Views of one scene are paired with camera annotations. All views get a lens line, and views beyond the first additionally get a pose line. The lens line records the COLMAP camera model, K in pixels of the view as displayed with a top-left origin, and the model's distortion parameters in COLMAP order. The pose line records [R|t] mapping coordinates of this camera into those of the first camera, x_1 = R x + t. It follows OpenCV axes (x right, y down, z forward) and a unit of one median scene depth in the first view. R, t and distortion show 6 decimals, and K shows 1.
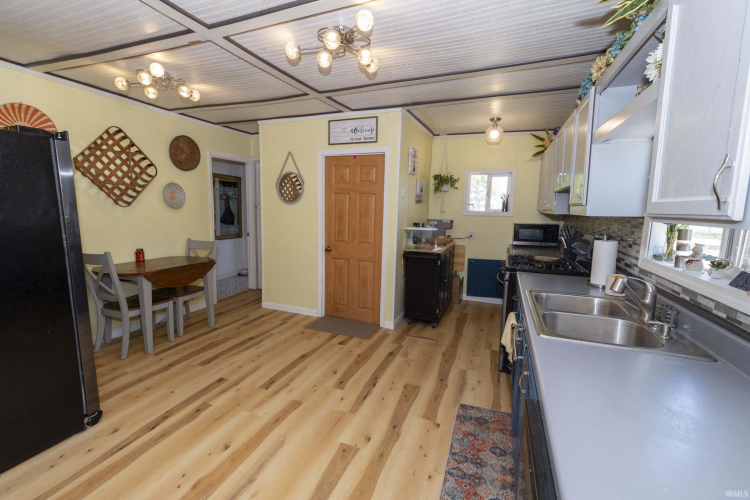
lens RADIAL K [[327.5, 0, 365.6], [0, 327.5, 247.5], [0, 0, 1]] dist [0.000939, 0.000092]
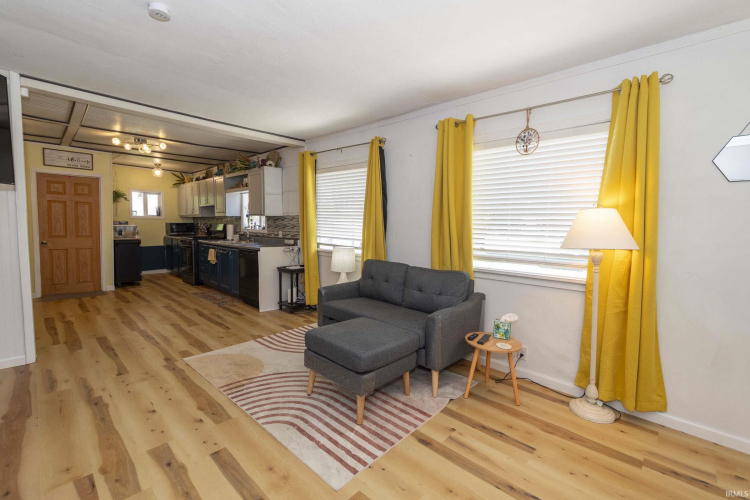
lens RADIAL K [[327.5, 0, 365.6], [0, 327.5, 247.5], [0, 0, 1]] dist [0.000939, 0.000092]
pose [[0.383319, -0.078174, 0.920302, -0.951409], [0.106731, 0.993486, 0.039935, 0.122505], [-0.917429, 0.082917, 0.389165, -0.782897]]
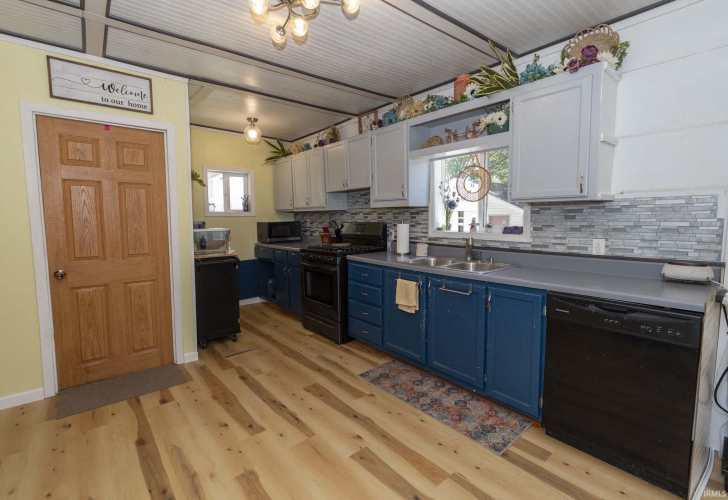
lens RADIAL K [[335.0, 0, 366.7], [0, 335.0, 248.3], [0, 0, 1]] dist [-0.001111, -0.000611]
pose [[0.467235, -0.102650, 0.878154, -0.435814], [0.126149, 0.990815, 0.048700, -0.002604], [-0.875087, 0.088024, 0.475893, 0.261698]]
